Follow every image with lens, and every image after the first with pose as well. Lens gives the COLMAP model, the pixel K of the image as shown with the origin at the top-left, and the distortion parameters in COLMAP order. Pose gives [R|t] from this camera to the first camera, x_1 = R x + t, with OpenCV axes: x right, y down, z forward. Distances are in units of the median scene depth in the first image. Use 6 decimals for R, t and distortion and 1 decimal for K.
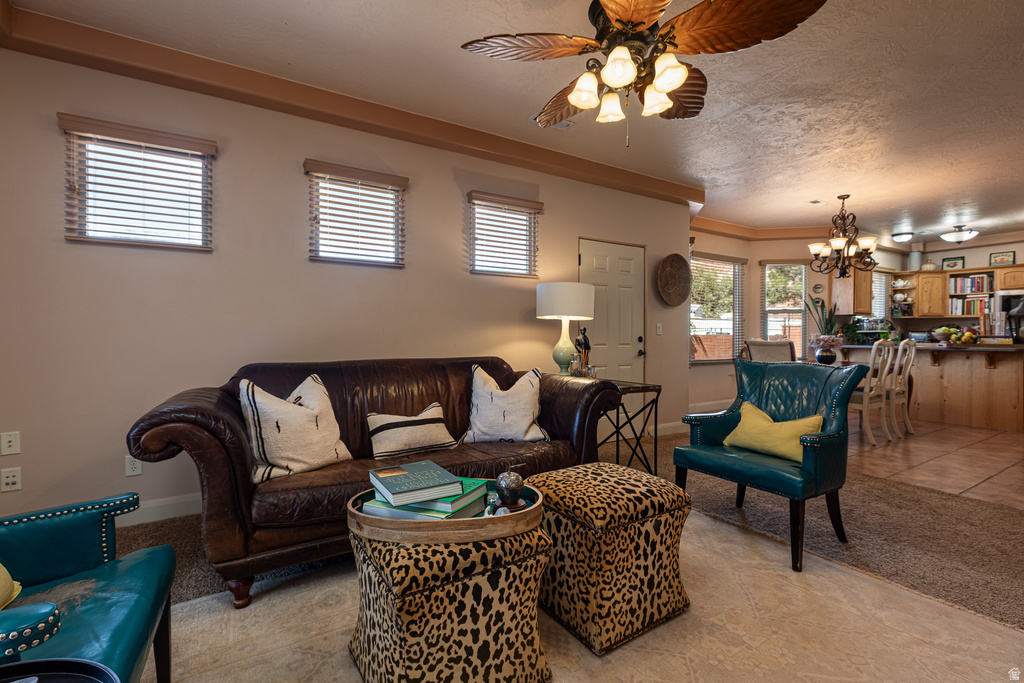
lens RADIAL K [[456.7, 0, 512.0], [0, 456.7, 341.5], [0, 0, 1]] dist [0.000748, 0.000176]
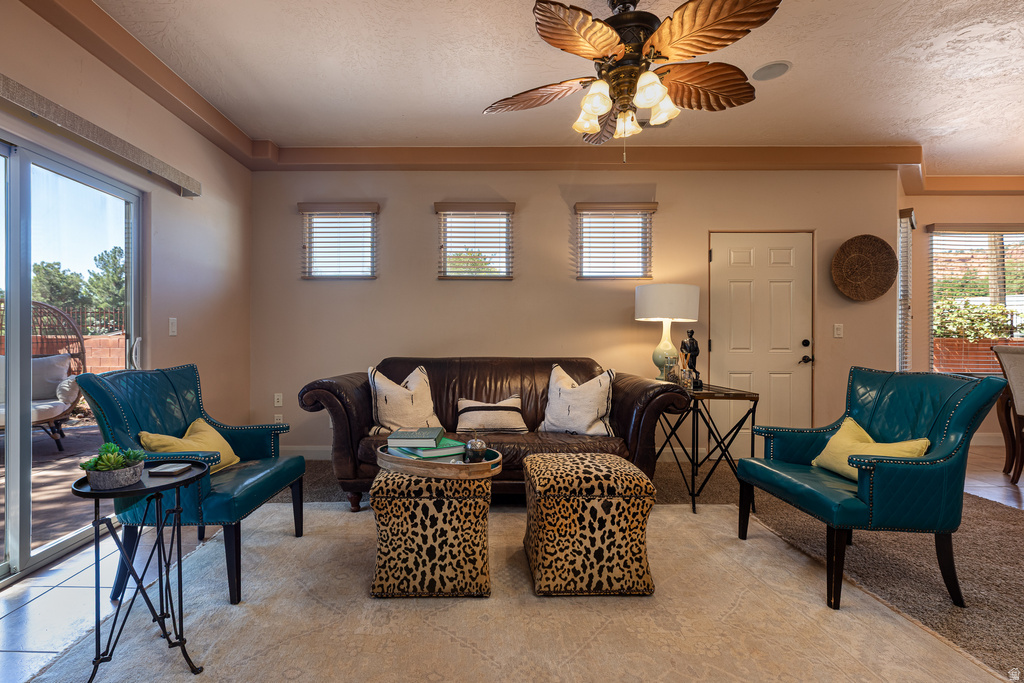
lens RADIAL K [[474.7, 0, 469.3], [0, 474.7, 344.1], [0, 0, 1]] dist [0.000994, 0.000300]
pose [[0.845512, 0.008622, -0.533887, 0.663782], [-0.009290, 0.999956, 0.001436, 0.005451], [0.533876, 0.003746, 0.845555, -0.176467]]
